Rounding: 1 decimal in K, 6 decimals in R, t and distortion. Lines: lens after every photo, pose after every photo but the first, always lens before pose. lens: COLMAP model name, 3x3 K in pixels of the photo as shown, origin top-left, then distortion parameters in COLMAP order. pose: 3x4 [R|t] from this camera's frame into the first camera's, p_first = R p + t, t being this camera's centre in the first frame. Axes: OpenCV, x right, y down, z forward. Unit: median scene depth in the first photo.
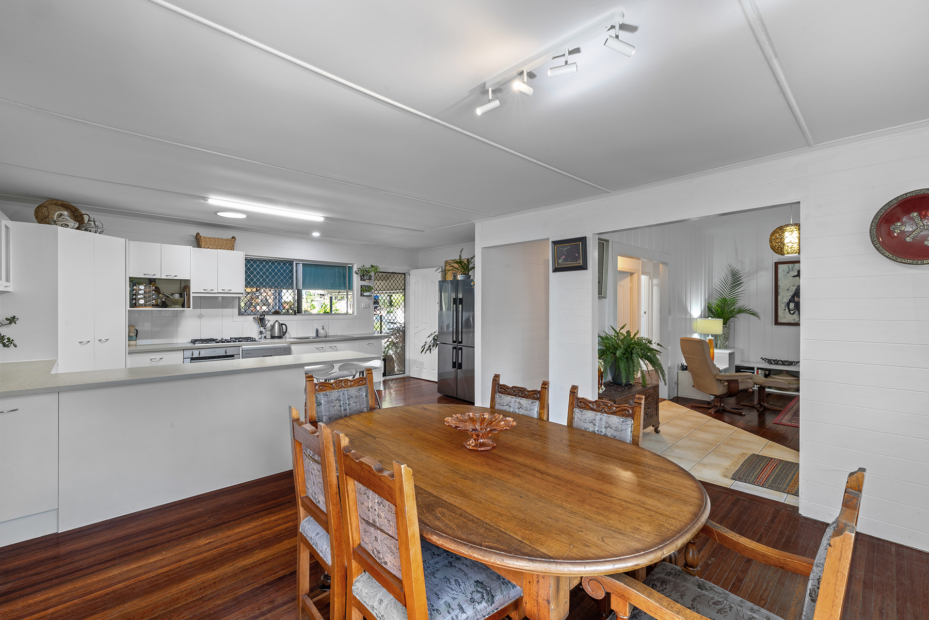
lens RADIAL K [[401.3, 0, 464.5], [0, 401.3, 310.0], [0, 0, 1]] dist [-0.000066, 0.000082]
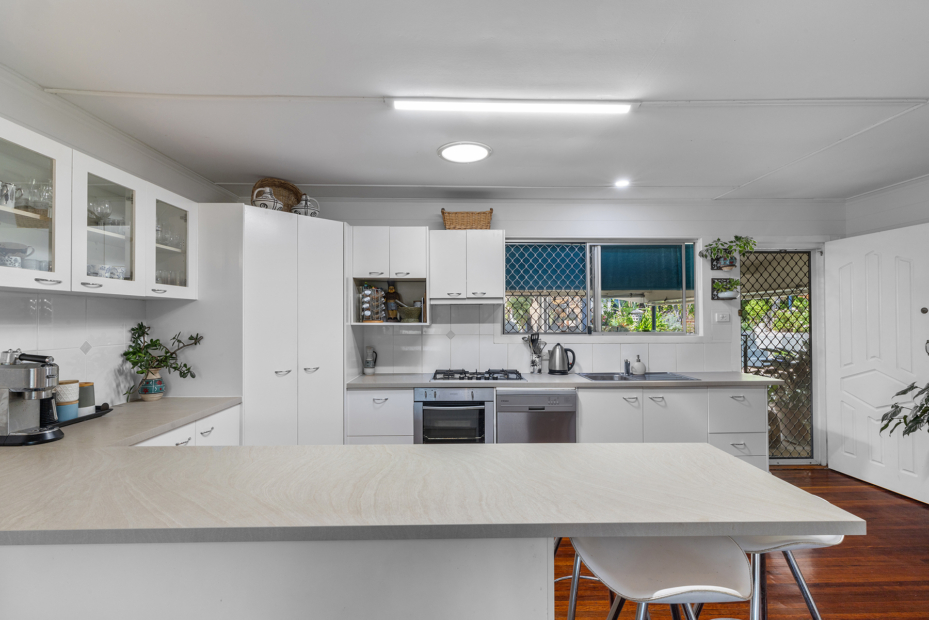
lens RADIAL K [[435.1, 0, 467.0], [0, 435.1, 311.9], [0, 0, 1]] dist [0.003490, -0.000097]
pose [[0.747092, -0.016807, -0.664508, -0.144491], [-0.003303, 0.999574, -0.028995, -0.001561], [0.664713, 0.023857, 0.746718, 0.439636]]
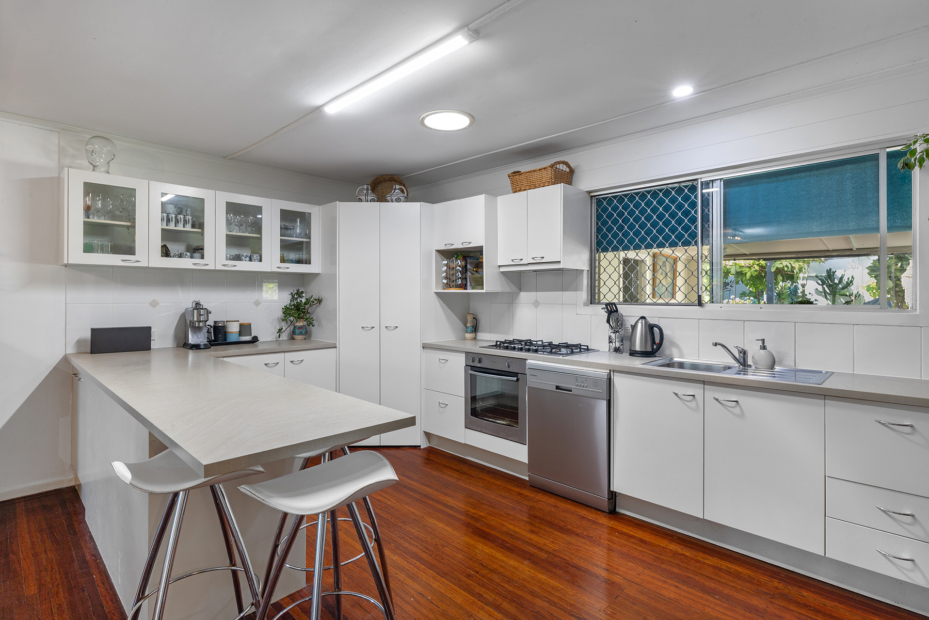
lens RADIAL K [[463.9, 0, 461.9], [0, 463.9, 295.1], [0, 0, 1]] dist [0.004141, 0.000668]
pose [[0.043076, -0.005012, -0.999059, 0.056012], [-0.015431, 0.999865, -0.005682, 0.007521], [0.998953, 0.015661, 0.042993, 0.784857]]
